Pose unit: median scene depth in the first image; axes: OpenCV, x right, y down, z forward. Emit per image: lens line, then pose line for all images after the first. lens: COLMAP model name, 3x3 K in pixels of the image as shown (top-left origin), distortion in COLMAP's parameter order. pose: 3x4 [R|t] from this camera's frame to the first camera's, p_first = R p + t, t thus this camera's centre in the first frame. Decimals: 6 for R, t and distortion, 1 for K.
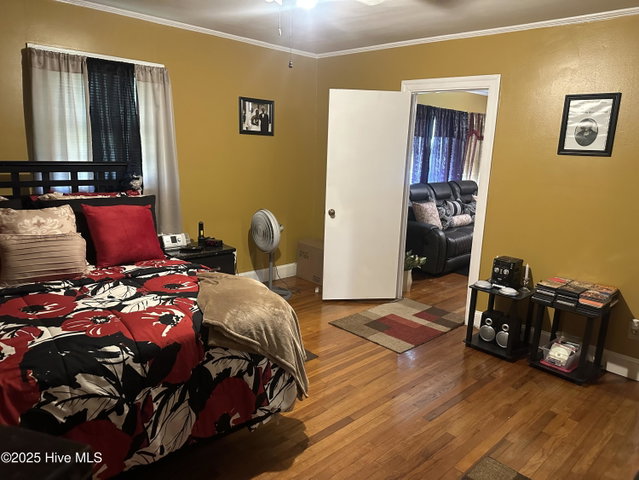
lens RADIAL K [[453.6, 0, 319.2], [0, 453.6, 237.7], [0, 0, 1]] dist [0.057802, -0.042043]
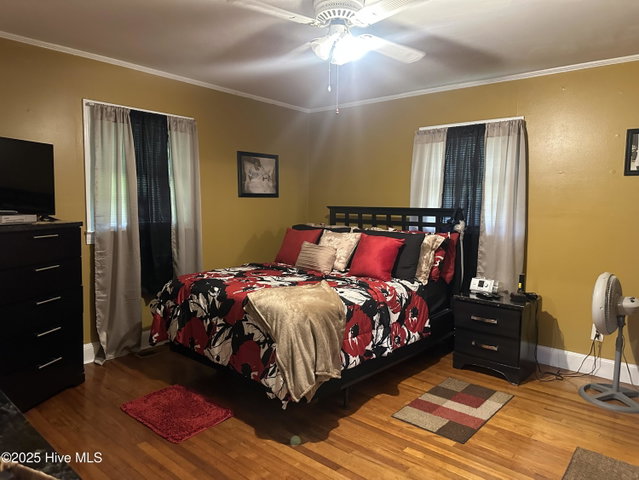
lens RADIAL K [[453.6, 0, 326.1], [0, 453.6, 240.7], [0, 0, 1]] dist [0.057802, -0.042043]
pose [[0.096683, 0.043268, -0.994374, 1.244114], [-0.209813, 0.977491, 0.022133, -0.076322], [0.972950, 0.206492, 0.103585, 1.036787]]
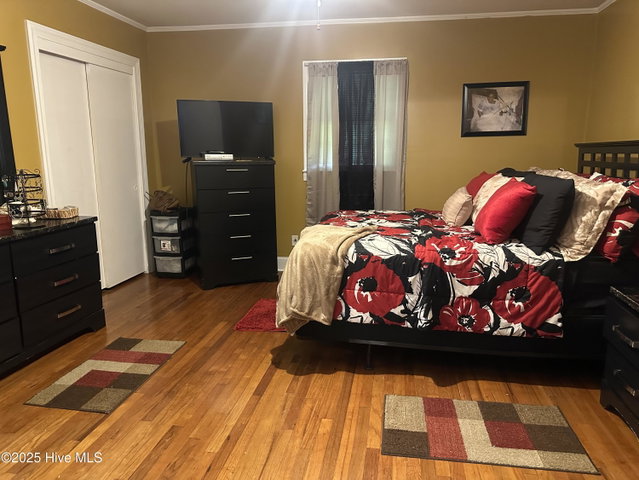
lens RADIAL K [[453.6, 0, 323.5], [0, 453.6, 239.3], [0, 0, 1]] dist [0.057802, -0.042043]
pose [[-0.800896, 0.073470, -0.594279, 0.641061], [-0.148681, 0.936966, 0.316210, -0.287230], [0.580051, 0.341609, -0.739489, 2.190501]]
